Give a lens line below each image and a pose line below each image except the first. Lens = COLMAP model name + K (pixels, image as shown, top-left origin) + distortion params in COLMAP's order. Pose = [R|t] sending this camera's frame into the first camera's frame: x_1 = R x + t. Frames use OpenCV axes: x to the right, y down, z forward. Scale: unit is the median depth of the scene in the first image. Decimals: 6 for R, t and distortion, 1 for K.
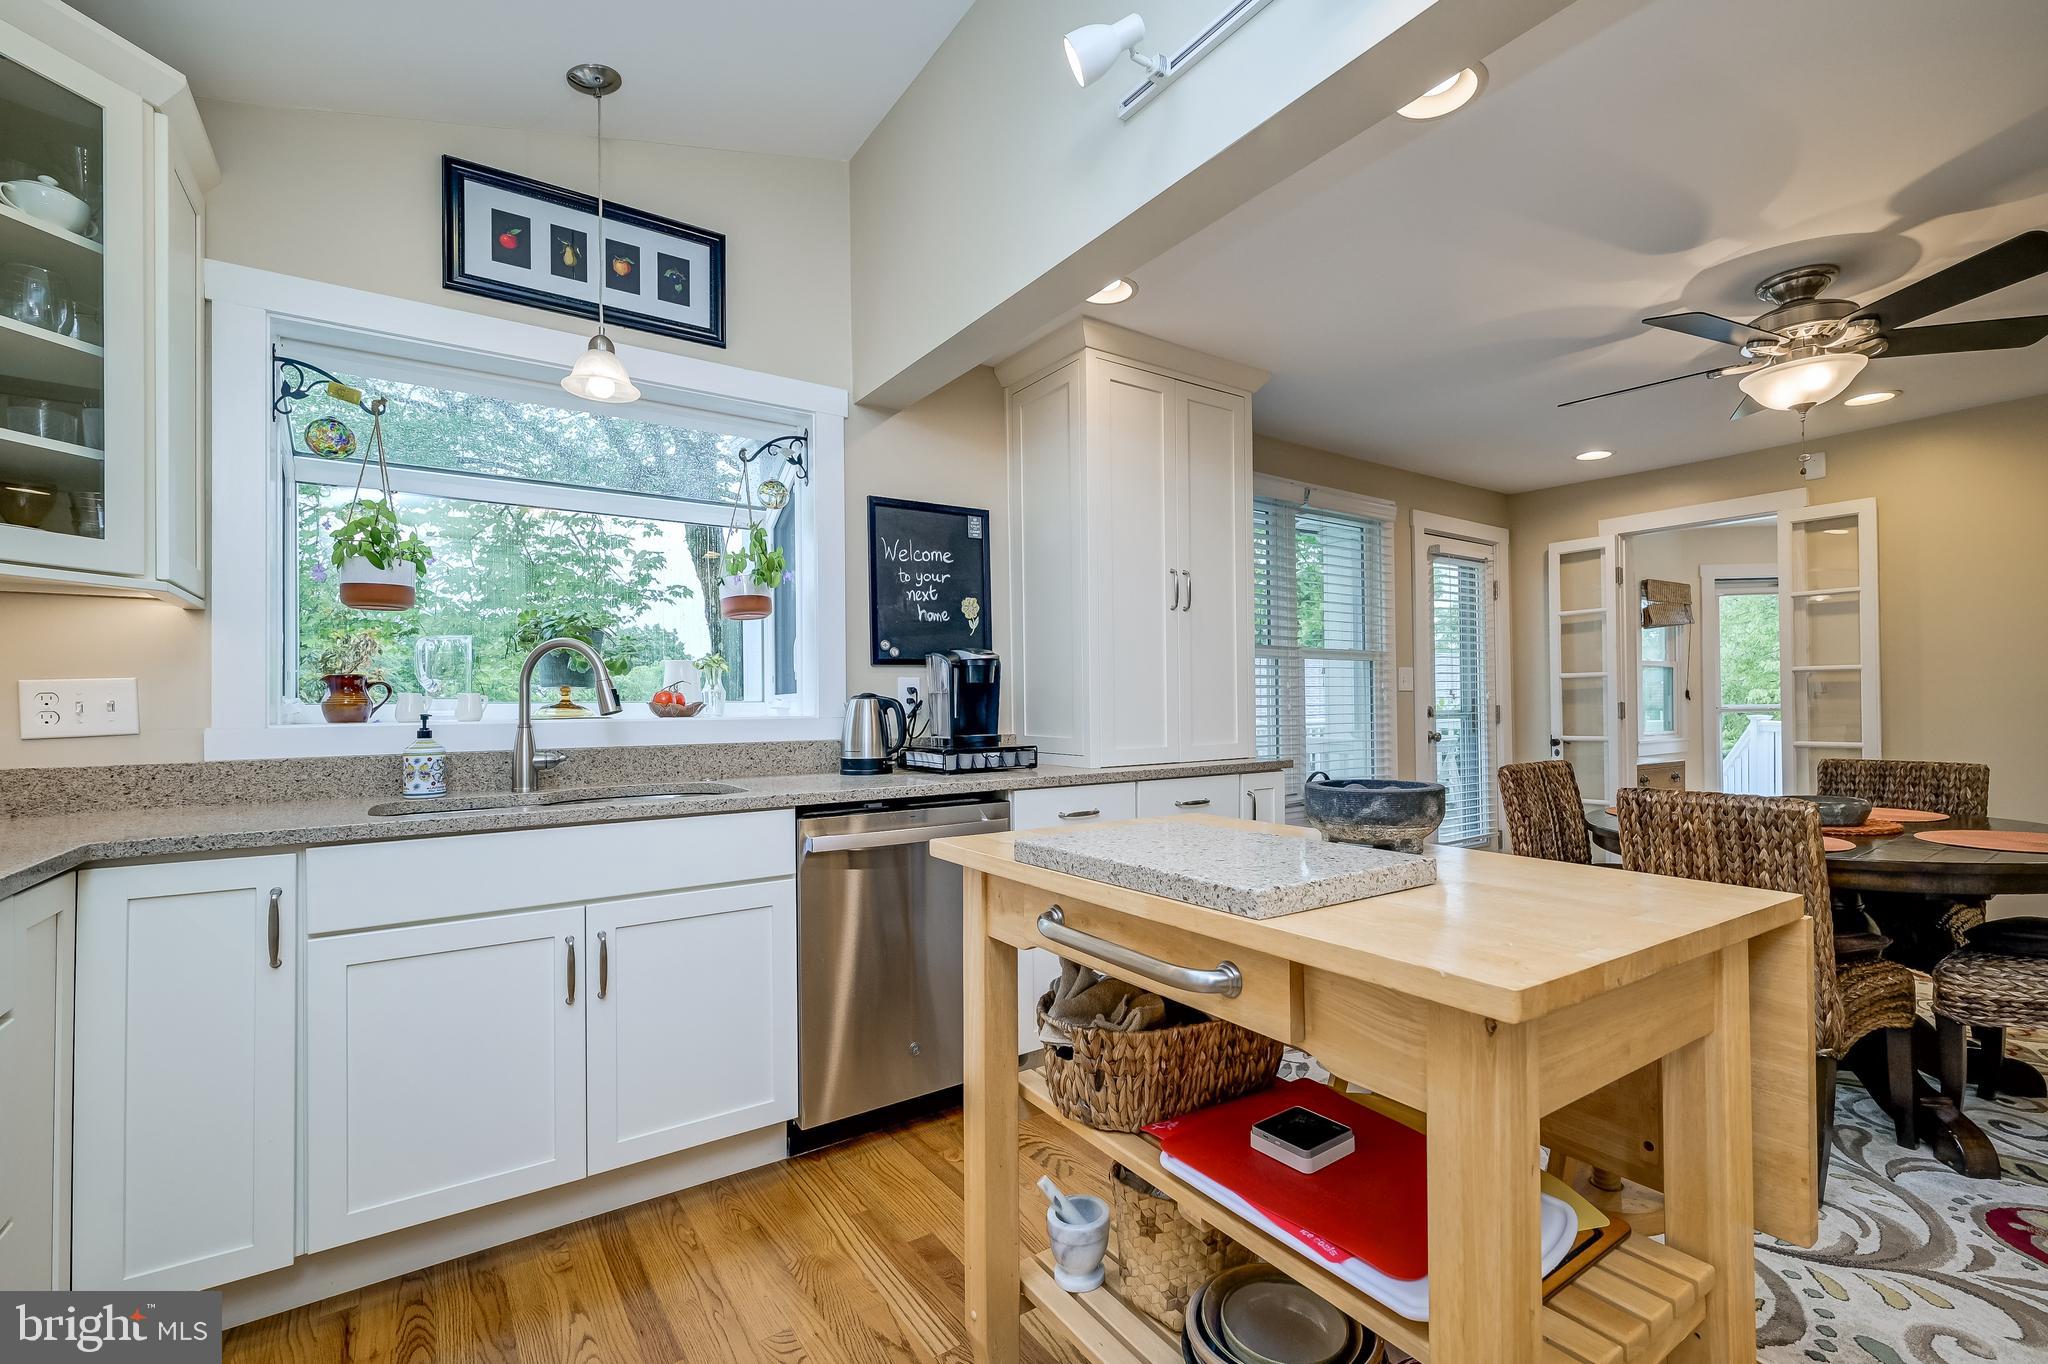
lens RADIAL K [[905.3, 0, 1093.5], [0, 905.3, 693.6], [0, 0, 1]] dist [0.004066, -0.000250]
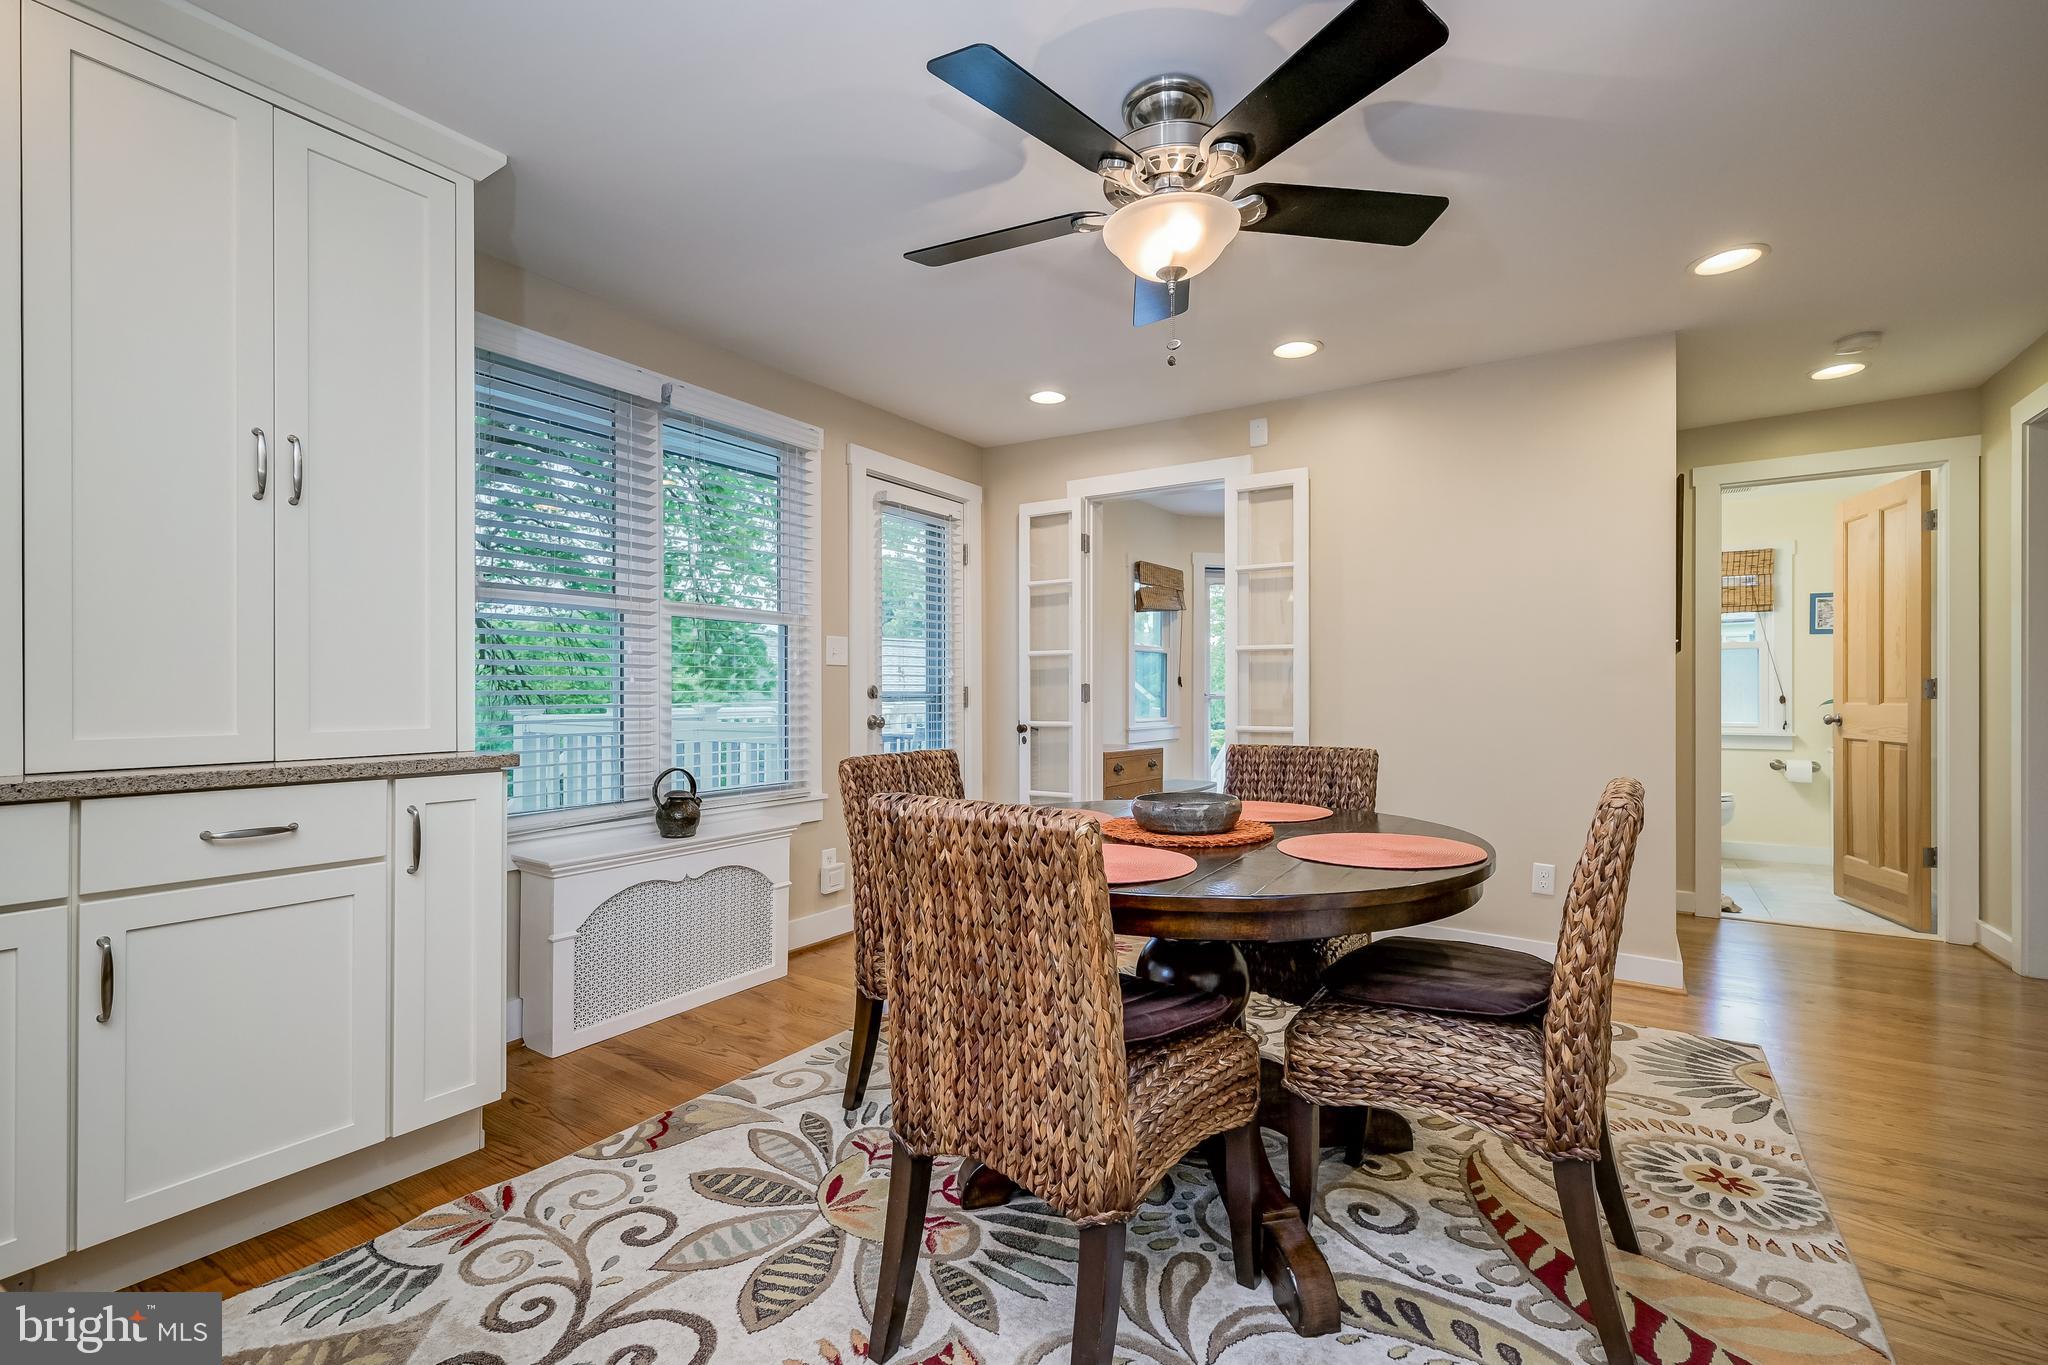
lens RADIAL K [[894.4, 0, 1023.1], [0, 894.4, 692.5], [0, 0, 1]] dist [-0.000088, 0.000034]
pose [[0.940698, 0.010030, 0.339096, 0.432593], [-0.012883, 0.999898, 0.006163, 0.026327], [-0.339000, -0.010166, 0.940731, 0.357116]]
